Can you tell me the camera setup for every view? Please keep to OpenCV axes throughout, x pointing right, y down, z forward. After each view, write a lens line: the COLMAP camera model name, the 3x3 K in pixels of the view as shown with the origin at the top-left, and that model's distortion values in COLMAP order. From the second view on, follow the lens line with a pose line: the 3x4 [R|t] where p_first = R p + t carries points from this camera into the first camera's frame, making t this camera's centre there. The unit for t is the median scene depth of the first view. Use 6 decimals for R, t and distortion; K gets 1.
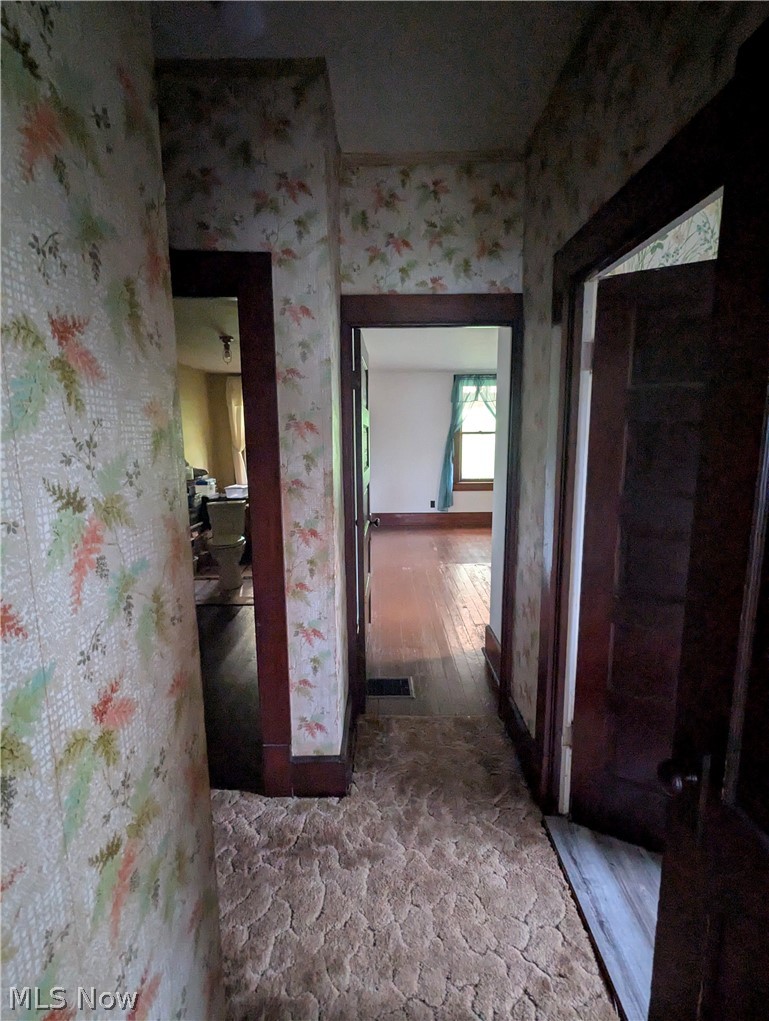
lens RADIAL K [[481.5, 0, 384.5], [0, 481.5, 510.5], [0, 0, 1]] dist [-0.000411, 0.000025]
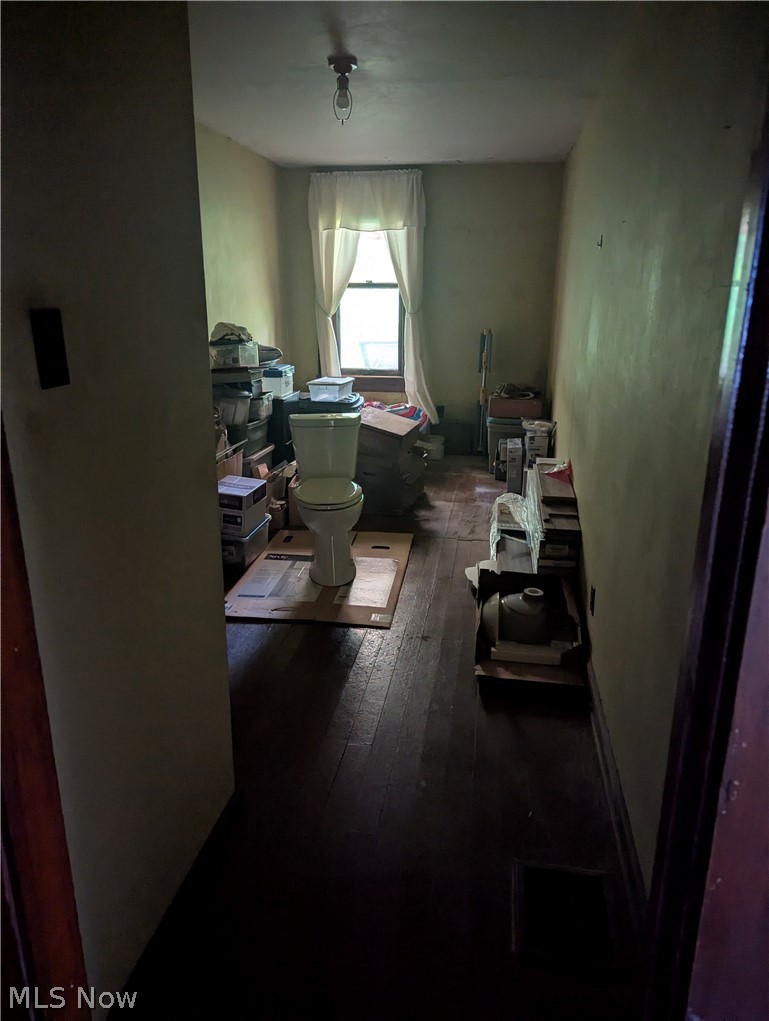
lens RADIAL K [[723.0, 0, 384.5], [0, 723.0, 510.5], [0, 0, 1]] dist [0.062889, -0.058681]
pose [[0.985113, 0.060285, -0.160993, -0.111851], [-0.038939, 0.990405, 0.132598, -0.017152], [0.167442, -0.124355, 0.978008, 0.193270]]
